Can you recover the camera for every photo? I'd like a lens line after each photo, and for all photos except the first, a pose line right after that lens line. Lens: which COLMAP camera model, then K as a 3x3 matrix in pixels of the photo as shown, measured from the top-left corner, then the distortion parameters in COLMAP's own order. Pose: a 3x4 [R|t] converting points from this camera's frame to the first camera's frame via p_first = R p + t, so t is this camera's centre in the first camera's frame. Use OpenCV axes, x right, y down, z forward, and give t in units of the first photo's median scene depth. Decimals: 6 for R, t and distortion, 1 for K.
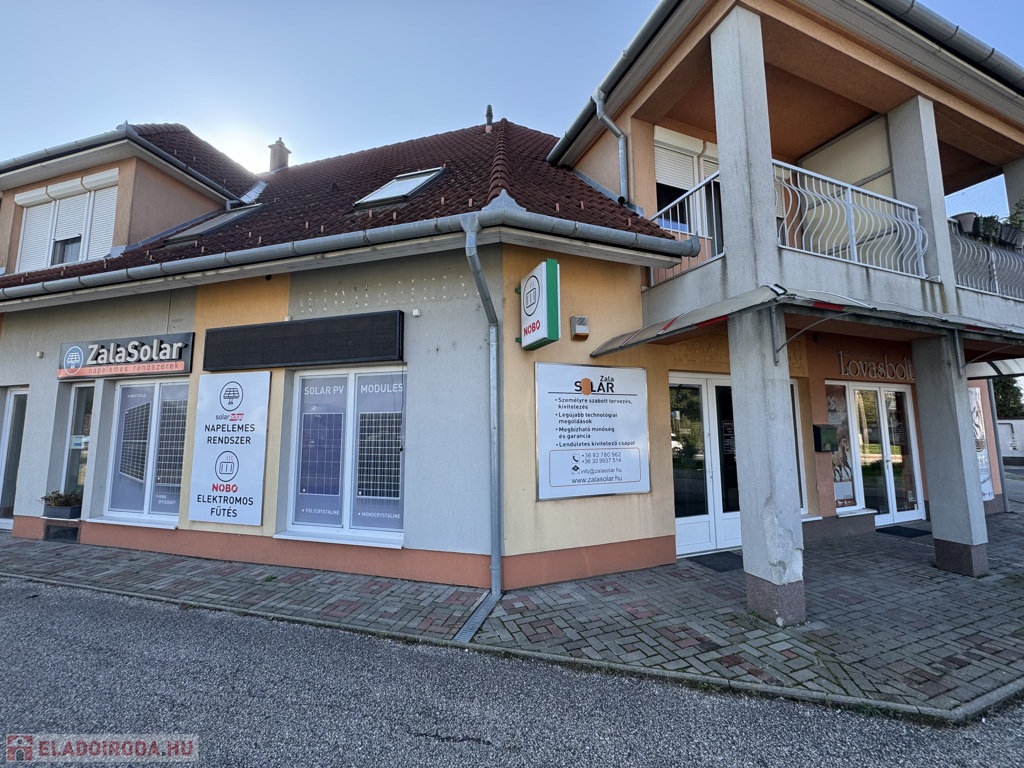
lens RADIAL K [[406.4, 0, 512.0], [0, 406.4, 384.0], [0, 0, 1]] dist [-0.001072, 0.000119]
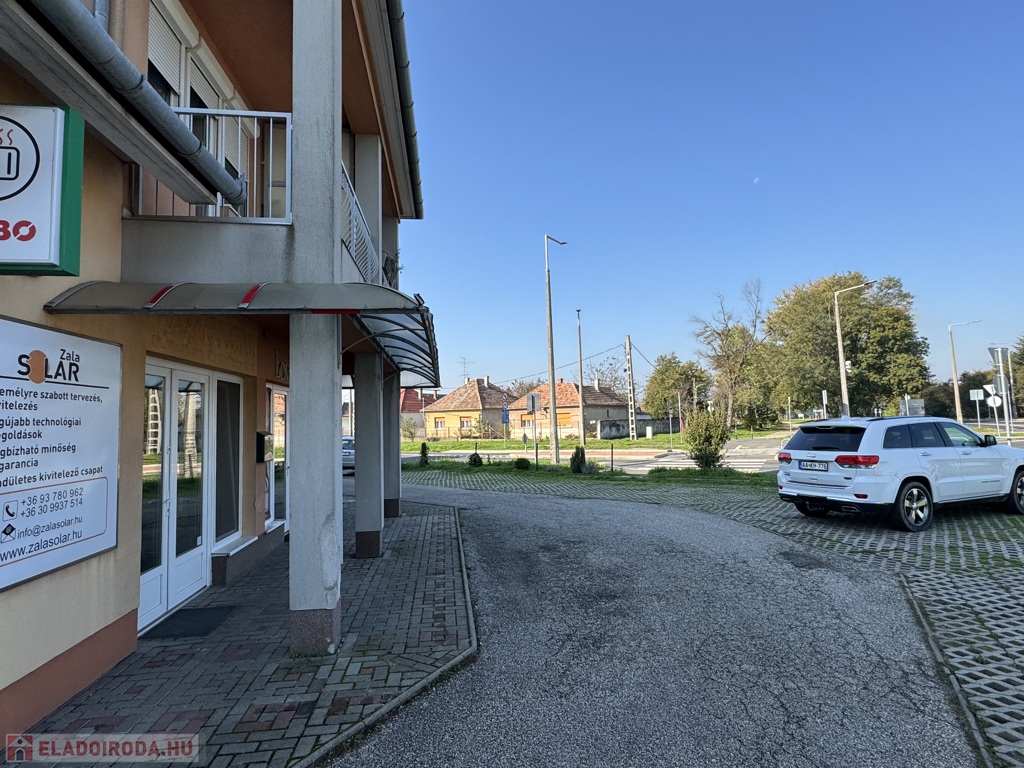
lens RADIAL K [[543.5, 0, 512.0], [0, 543.5, 384.0], [0, 0, 1]] dist [0.000848, 0.000193]
pose [[0.241560, 0.066392, 0.968112, -0.326195], [-0.079773, 0.995639, -0.048375, 0.013013], [-0.967101, -0.065544, 0.245803, 0.241791]]
